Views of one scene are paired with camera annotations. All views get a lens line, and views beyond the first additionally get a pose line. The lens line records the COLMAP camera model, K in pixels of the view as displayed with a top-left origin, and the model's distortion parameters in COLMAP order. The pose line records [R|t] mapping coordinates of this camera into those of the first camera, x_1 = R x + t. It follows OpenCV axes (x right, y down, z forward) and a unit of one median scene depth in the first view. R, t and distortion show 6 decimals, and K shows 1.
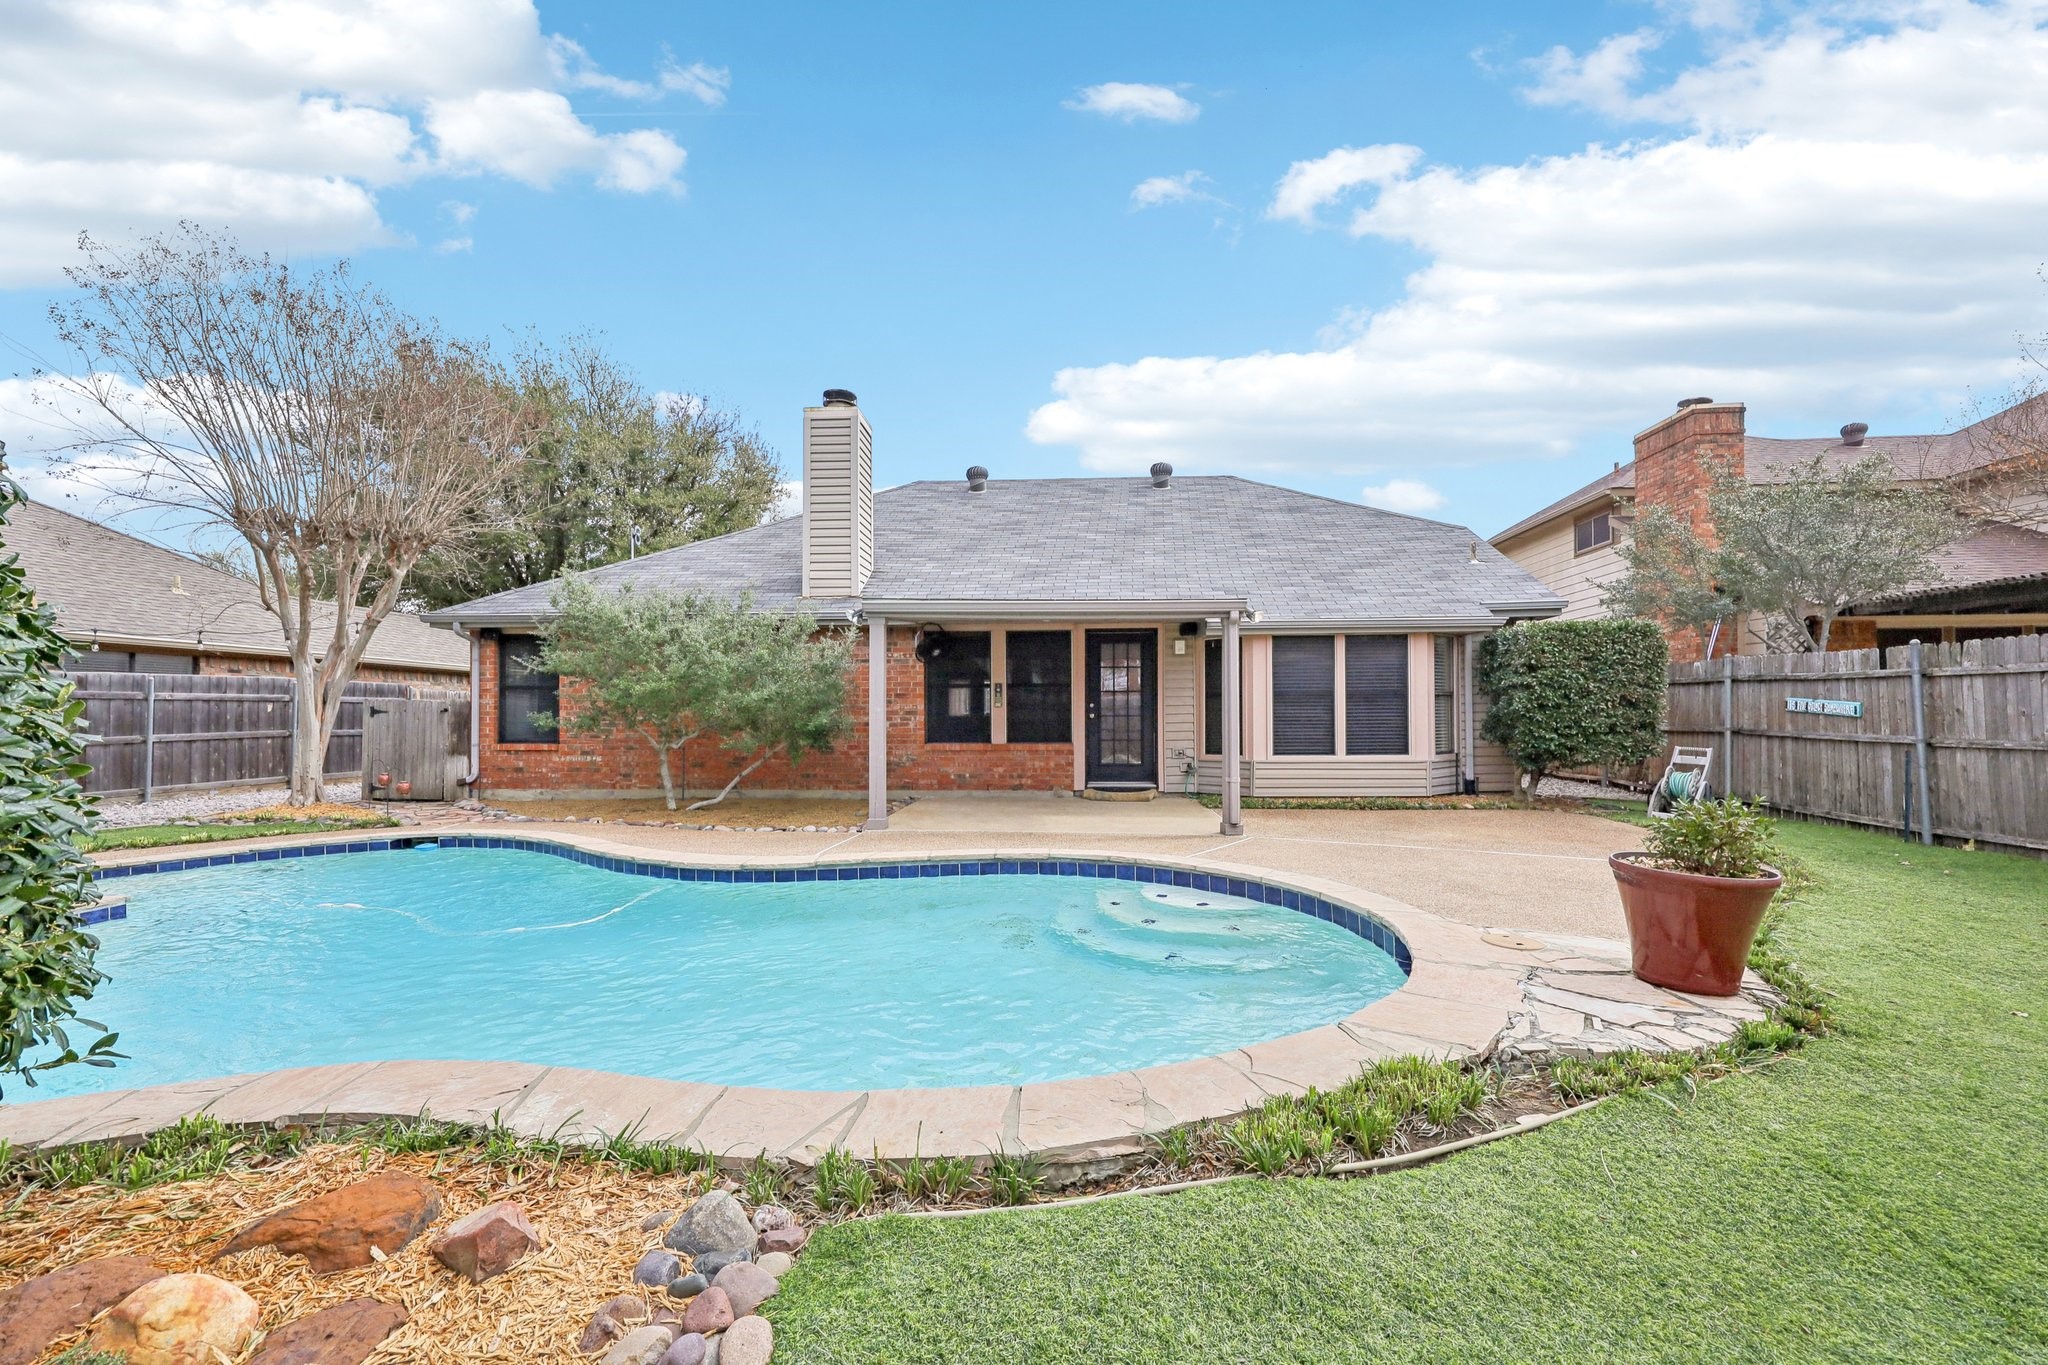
lens RADIAL K [[847.0, 0, 1012.3], [0, 847.0, 701.9], [0, 0, 1]] dist [-0.001982, -0.000603]
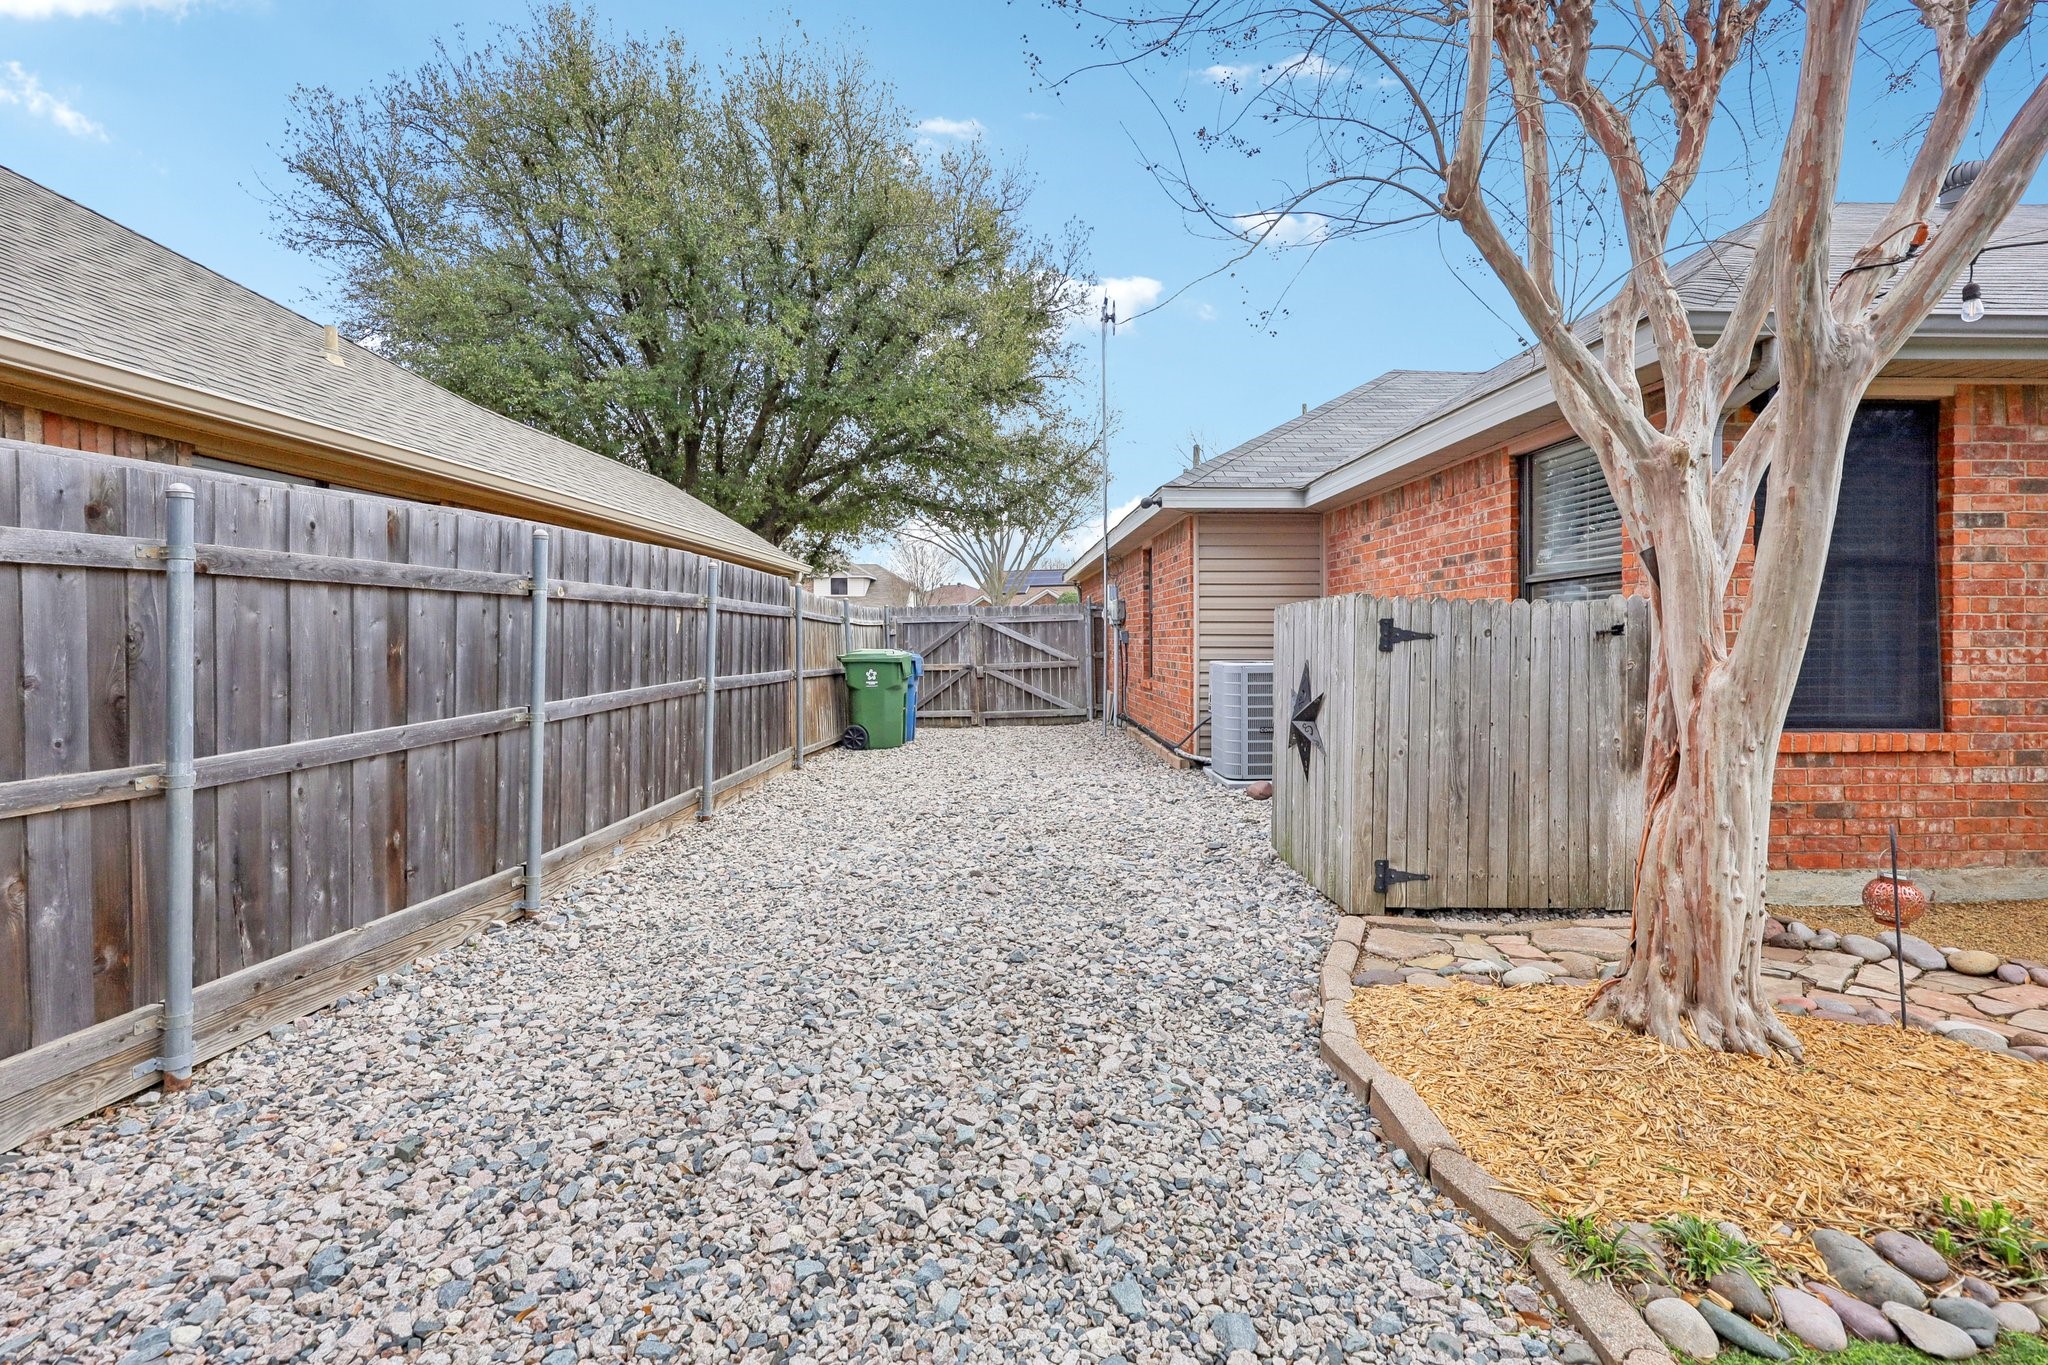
lens RADIAL K [[900.1, 0, 1035.7], [0, 900.1, 641.0], [0, 0, 1]] dist [-0.003399, -0.000280]
pose [[0.995771, 0.001694, 0.091857, -0.950303], [-0.003071, 0.999885, 0.014854, 0.010020], [-0.091821, -0.015073, 0.995661, 0.701313]]
